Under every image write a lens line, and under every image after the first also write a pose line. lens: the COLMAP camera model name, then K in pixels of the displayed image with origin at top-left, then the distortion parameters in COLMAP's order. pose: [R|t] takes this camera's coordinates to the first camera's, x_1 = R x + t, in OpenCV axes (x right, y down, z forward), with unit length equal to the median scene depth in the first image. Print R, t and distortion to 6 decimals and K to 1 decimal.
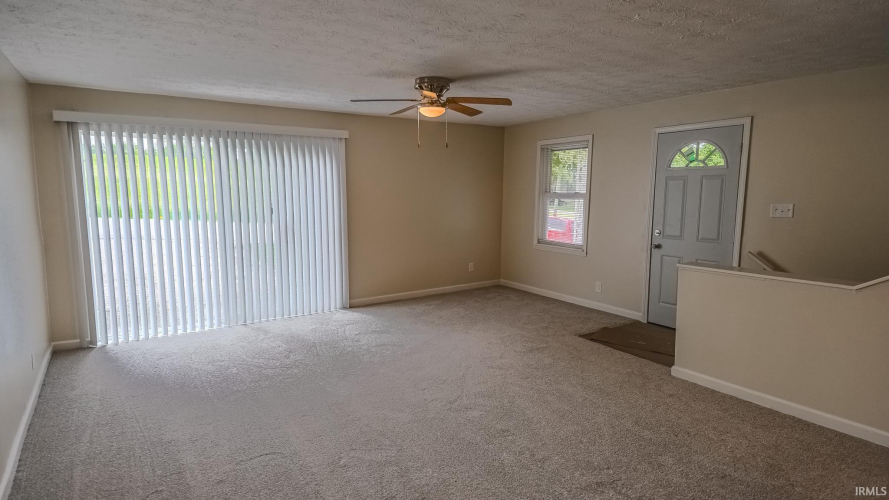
lens RADIAL K [[477.6, 0, 443.4], [0, 477.6, 250.4], [0, 0, 1]] dist [0.066495, -0.017095]
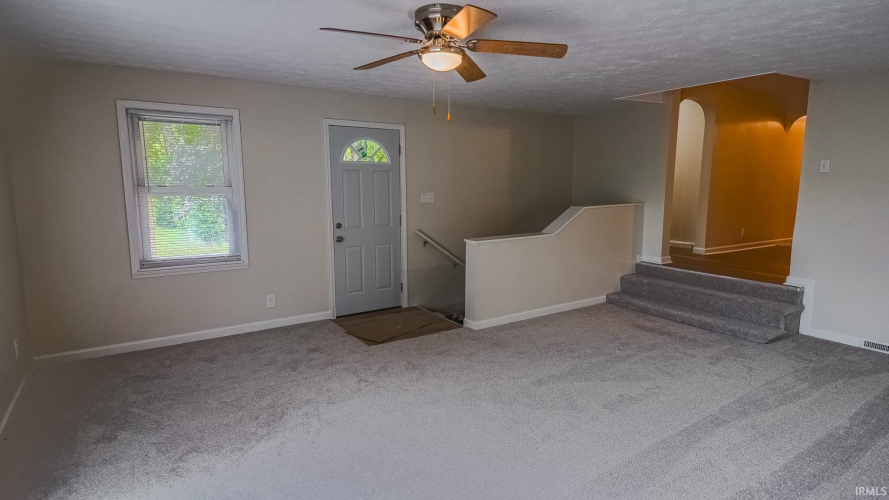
lens RADIAL K [[477.6, 0, 444.6], [0, 477.6, 246.7], [0, 0, 1]] dist [0.066495, -0.017095]
pose [[-0.007476, -0.135492, 0.990750, -0.565894], [0.127760, 0.982529, 0.135332, -0.103691], [-0.991777, 0.127590, 0.009965, 0.811837]]
